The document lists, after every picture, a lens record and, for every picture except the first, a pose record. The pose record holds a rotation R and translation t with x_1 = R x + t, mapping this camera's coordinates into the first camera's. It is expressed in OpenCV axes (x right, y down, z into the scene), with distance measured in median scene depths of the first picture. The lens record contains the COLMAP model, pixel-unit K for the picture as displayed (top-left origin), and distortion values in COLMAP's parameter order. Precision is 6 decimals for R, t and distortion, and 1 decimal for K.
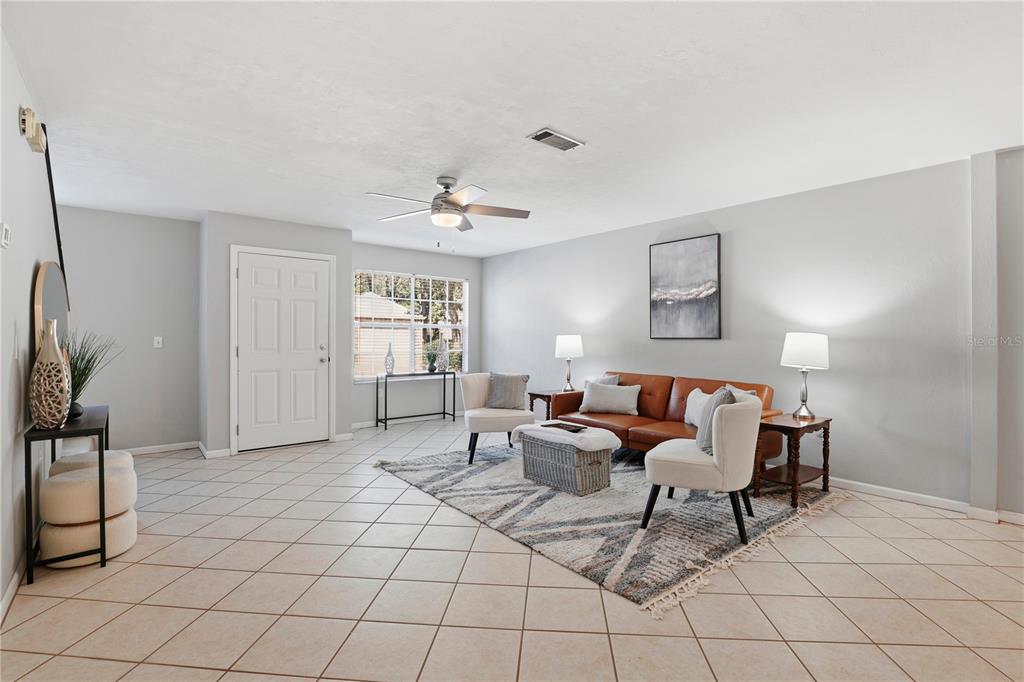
lens RADIAL K [[475.0, 0, 516.9], [0, 475.0, 338.8], [0, 0, 1]] dist [-0.035888, 0.006368]
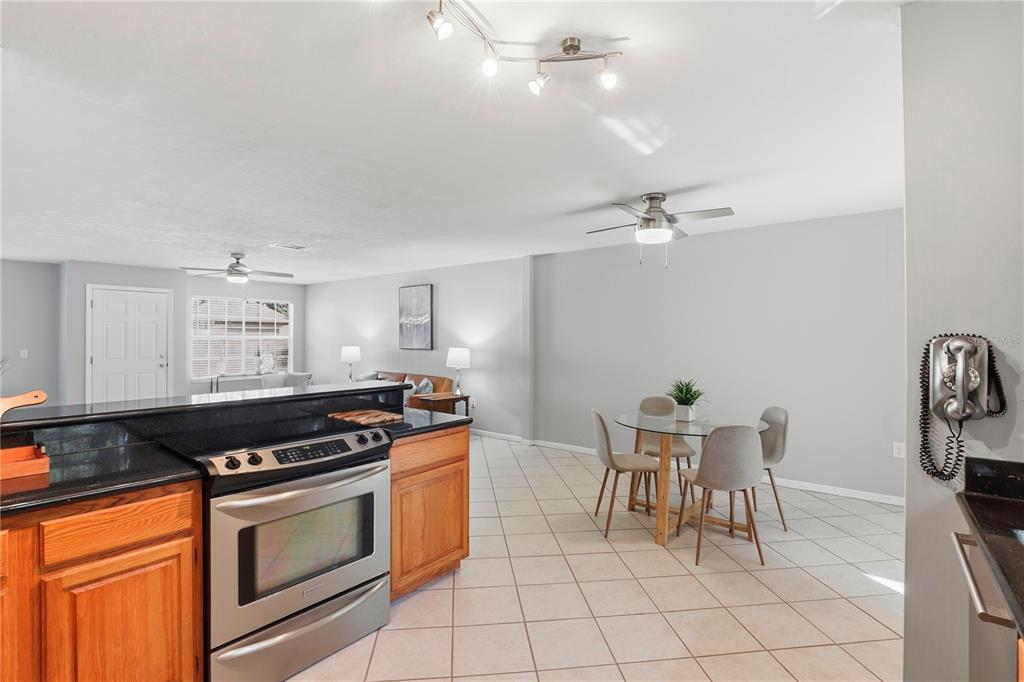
lens RADIAL K [[475.0, 0, 514.4], [0, 475.0, 334.1], [0, 0, 1]] dist [-0.035888, 0.006368]
pose [[0.979034, -0.000136, 0.203698, 0.365205], [0.002017, 0.999957, -0.009023, -0.036819], [-0.203688, 0.009245, 0.978992, -0.621041]]
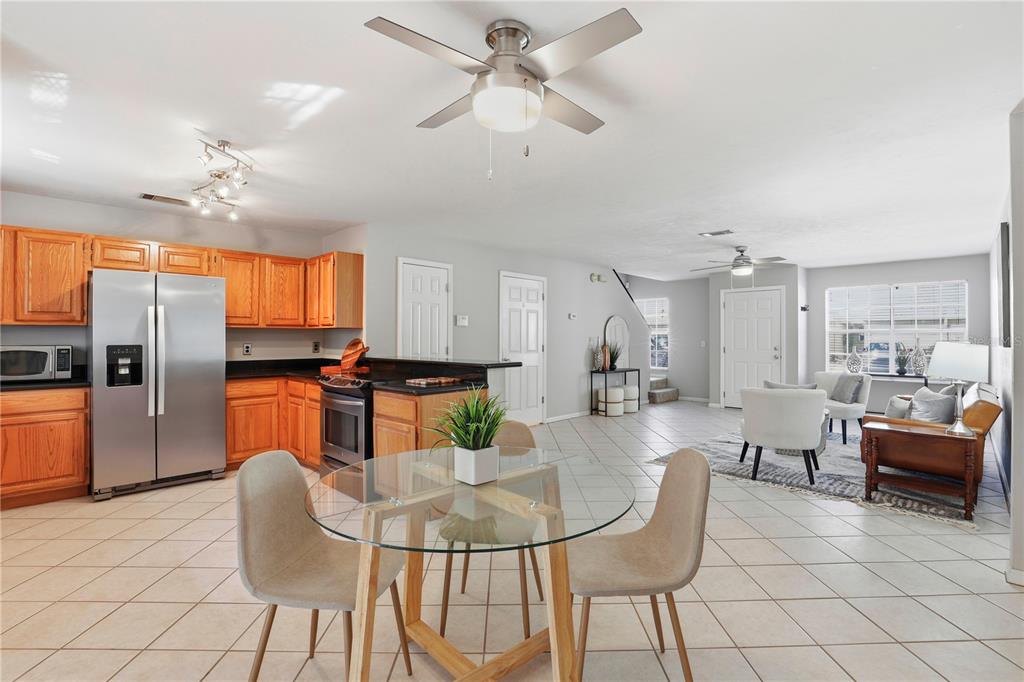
lens RADIAL K [[475.0, 0, 516.6], [0, 475.0, 333.2], [0, 0, 1]] dist [-0.035888, 0.006368]
pose [[0.106320, -0.011031, -0.994271, 1.119846], [-0.002758, 0.999931, -0.011389, -0.013218], [0.994328, 0.003953, 0.106282, 0.038413]]
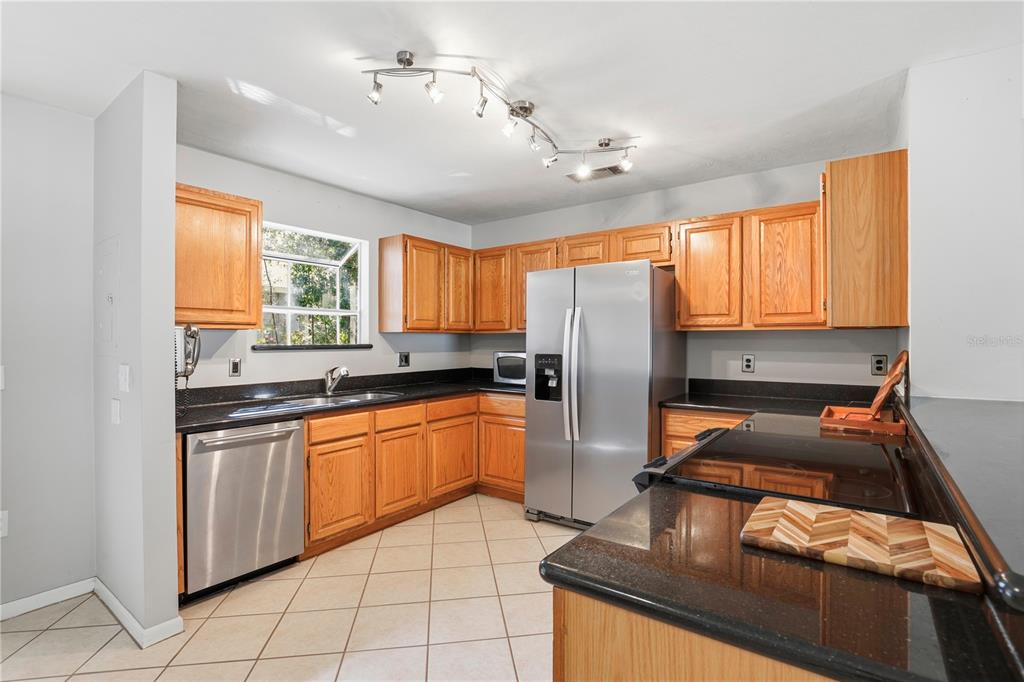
lens RADIAL K [[475.0, 0, 514.9], [0, 475.0, 338.9], [0, 0, 1]] dist [-0.035888, 0.006368]
pose [[-0.970194, -0.001730, -0.242325, 0.484883], [-0.002281, 0.999995, 0.001994, -0.024151], [0.242321, 0.002487, -0.970193, 0.138283]]
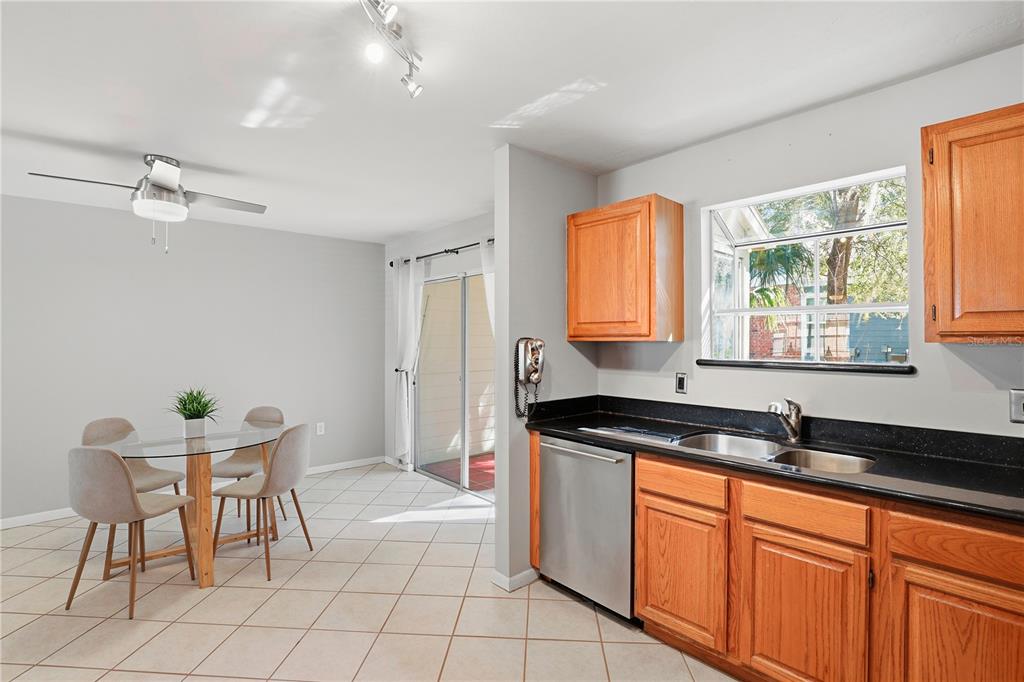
lens RADIAL K [[475.0, 0, 503.4], [0, 475.0, 338.9], [0, 0, 1]] dist [-0.035888, 0.006368]
pose [[-0.029225, 0.000249, 0.999573, 0.138698], [0.001549, 0.999999, -0.000204, -0.037463], [-0.999572, 0.001543, -0.029225, -0.338317]]
